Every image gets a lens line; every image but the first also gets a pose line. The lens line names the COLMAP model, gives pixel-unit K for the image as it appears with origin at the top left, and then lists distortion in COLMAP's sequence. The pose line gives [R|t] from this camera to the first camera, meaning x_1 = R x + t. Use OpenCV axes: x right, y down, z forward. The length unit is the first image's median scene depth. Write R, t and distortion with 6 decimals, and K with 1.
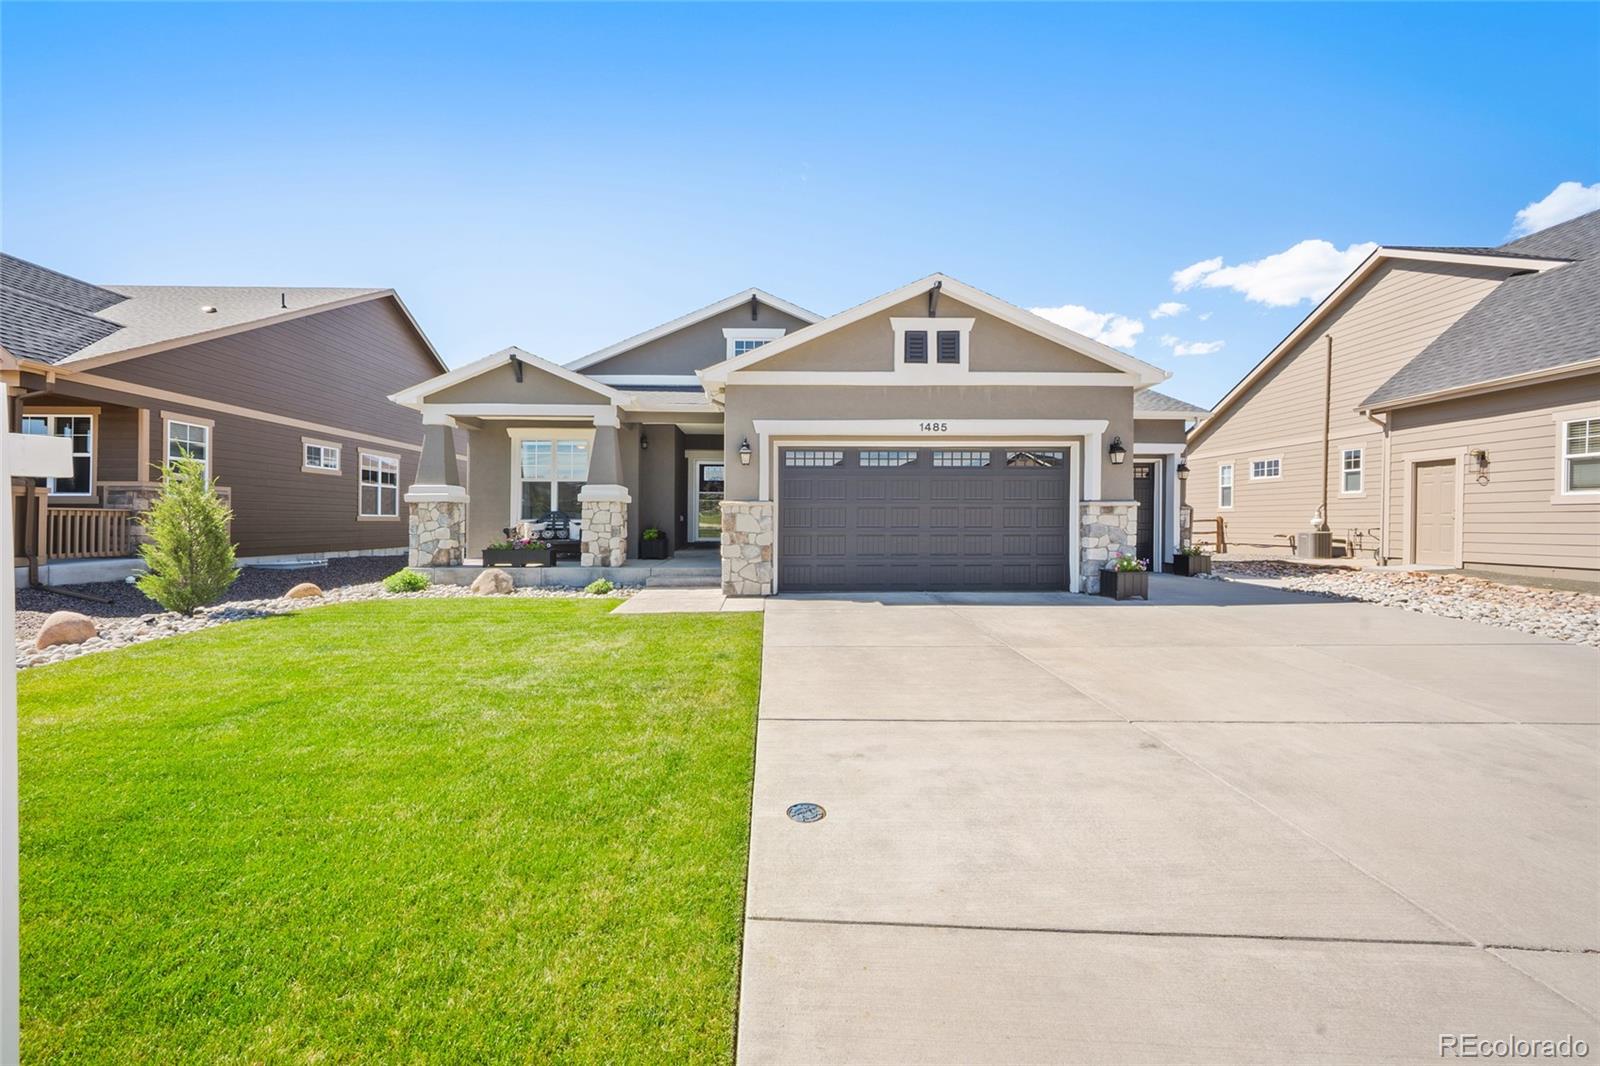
lens RADIAL K [[634.0, 0, 797.8], [0, 634.0, 529.9], [0, 0, 1]] dist [-0.003028, 0.000500]
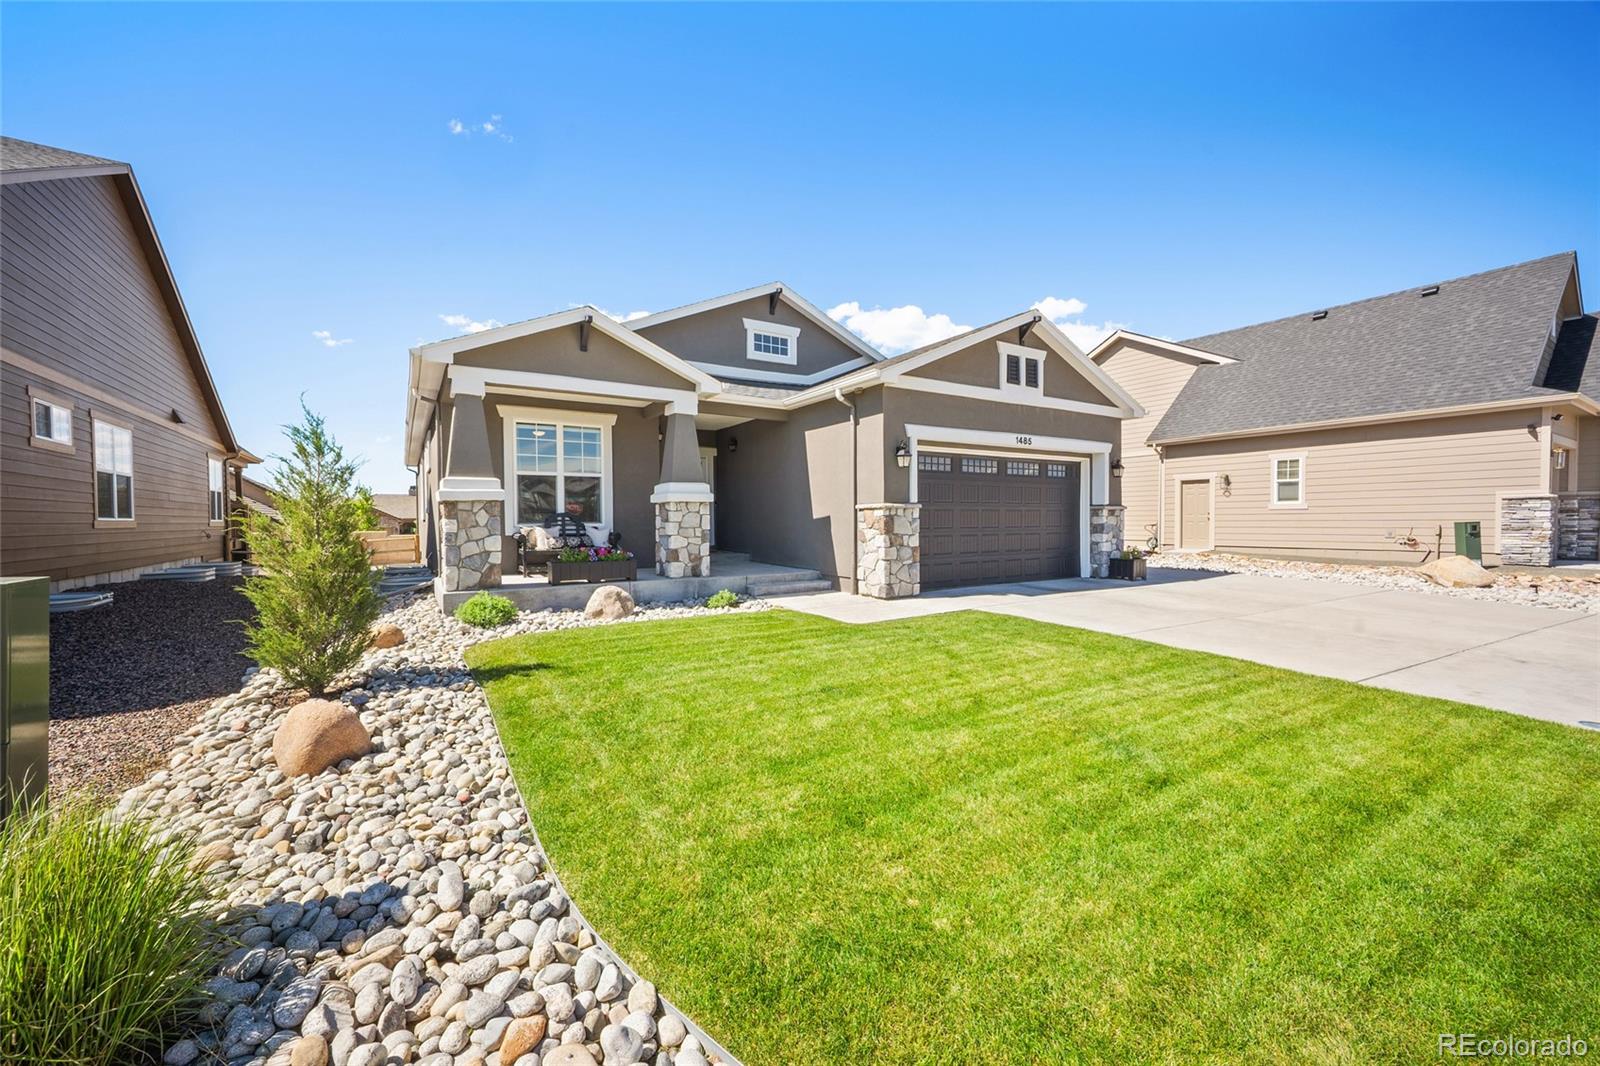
lens RADIAL K [[634.0, 0, 796.4], [0, 634.0, 526.3], [0, 0, 1]] dist [-0.003028, 0.000500]
pose [[0.862340, -0.010076, 0.506230, -0.691735], [0.013572, 0.999903, -0.003216, -0.007492], [-0.506148, 0.009644, 0.862393, 0.200549]]
